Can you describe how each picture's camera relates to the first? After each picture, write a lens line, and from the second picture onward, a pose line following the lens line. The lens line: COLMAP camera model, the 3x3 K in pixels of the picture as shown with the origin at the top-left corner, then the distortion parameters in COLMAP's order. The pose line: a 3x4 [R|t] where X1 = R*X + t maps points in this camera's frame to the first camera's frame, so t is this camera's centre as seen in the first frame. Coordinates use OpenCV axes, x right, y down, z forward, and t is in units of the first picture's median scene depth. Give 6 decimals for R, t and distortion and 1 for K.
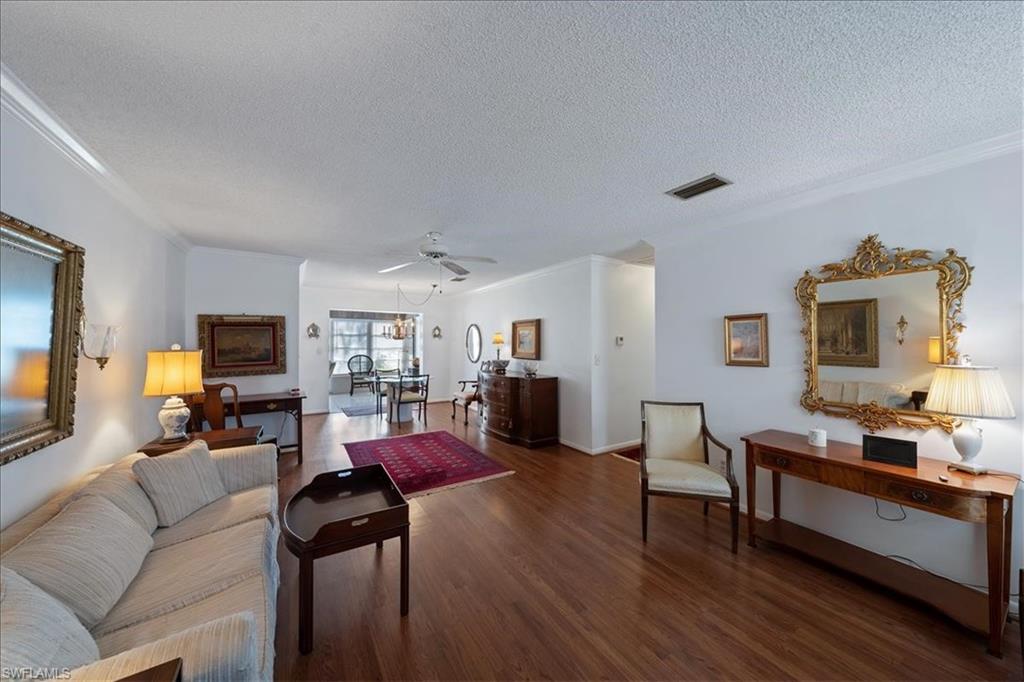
lens RADIAL K [[362.9, 0, 512.4], [0, 362.9, 336.8], [0, 0, 1]] dist [0.011228, 0.000039]
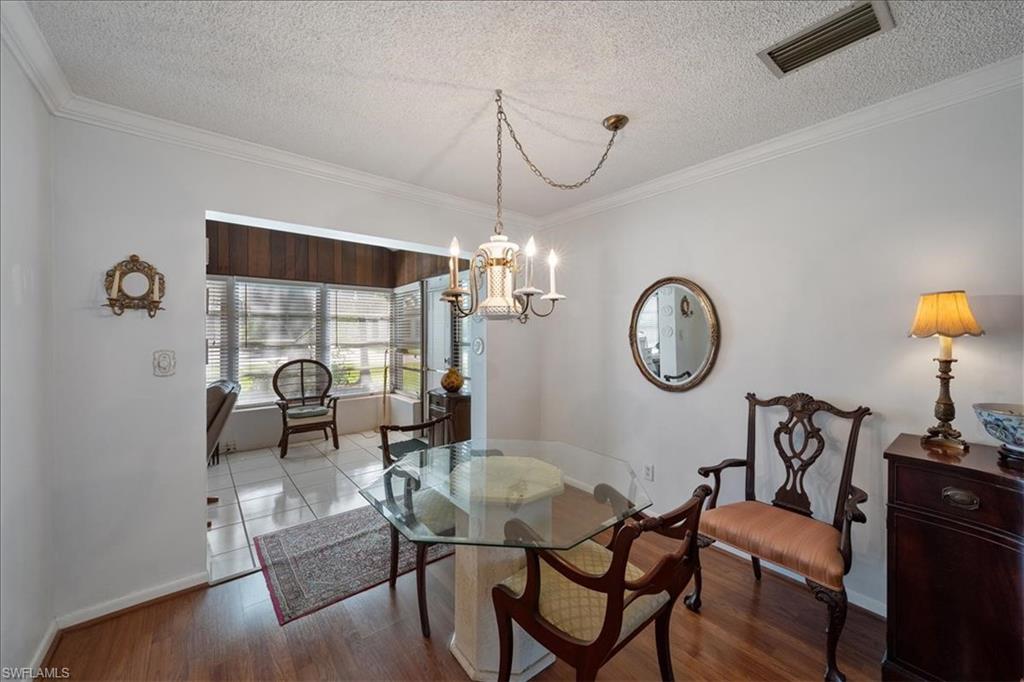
lens RADIAL K [[382.2, 0, 516.0], [0, 382.2, 336.1], [0, 0, 1]] dist [0.000042, 0.000015]
pose [[0.991631, -0.003401, 0.129060, -0.396660], [0.000121, 0.999677, 0.025416, 0.014218], [-0.129104, -0.025188, 0.991311, 0.907183]]
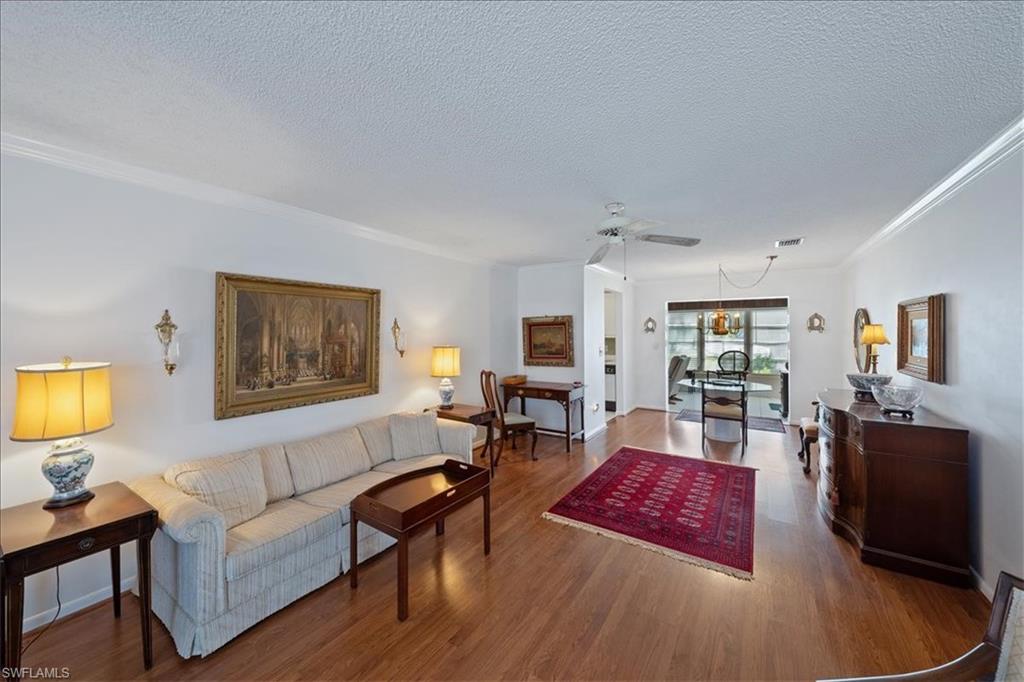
lens RADIAL K [[362.9, 0, 512.4], [0, 362.9, 336.8], [0, 0, 1]] dist [0.011228, 0.000039]
pose [[0.409112, 0.008020, -0.912449, 0.271637], [0.016936, 0.999722, 0.016381, -0.010734], [0.912327, -0.022155, 0.408863, 0.333497]]
